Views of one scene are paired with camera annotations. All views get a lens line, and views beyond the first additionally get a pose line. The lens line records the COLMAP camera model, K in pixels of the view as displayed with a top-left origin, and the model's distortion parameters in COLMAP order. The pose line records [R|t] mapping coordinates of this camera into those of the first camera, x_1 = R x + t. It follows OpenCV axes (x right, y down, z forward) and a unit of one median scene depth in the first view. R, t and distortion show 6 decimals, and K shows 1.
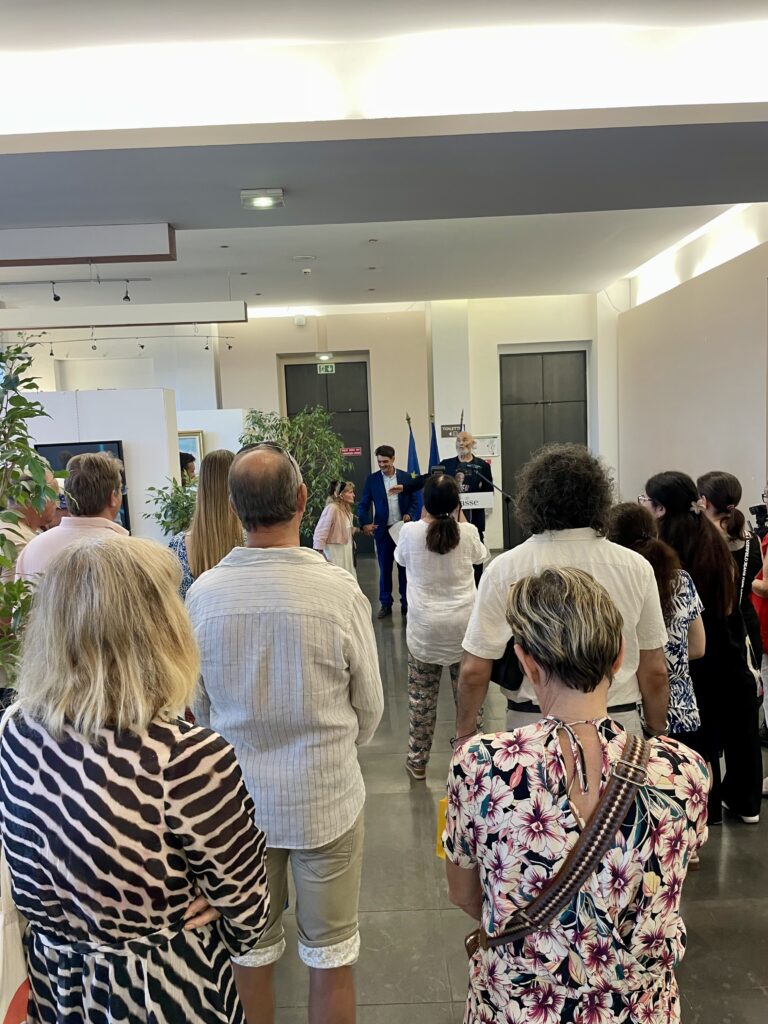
lens RADIAL K [[788.9, 0, 386.5], [0, 788.9, 509.4], [0, 0, 1]] dist [0.054071, -0.057595]
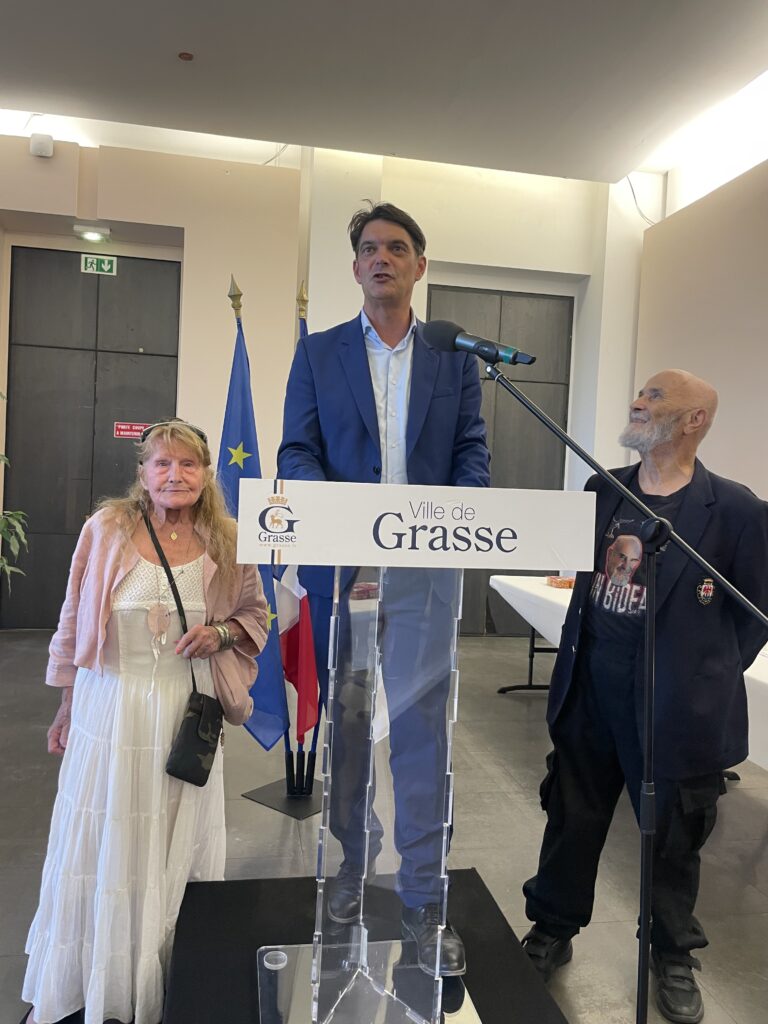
lens RADIAL K [[788.9, 0, 379.9], [0, 788.9, 504.9], [0, 0, 1]] dist [0.054071, -0.057595]
pose [[0.982298, 0.081847, 0.168500, 0.029076], [-0.071395, 0.995182, -0.067195, -0.001397], [-0.173188, 0.053976, 0.983409, 0.480110]]
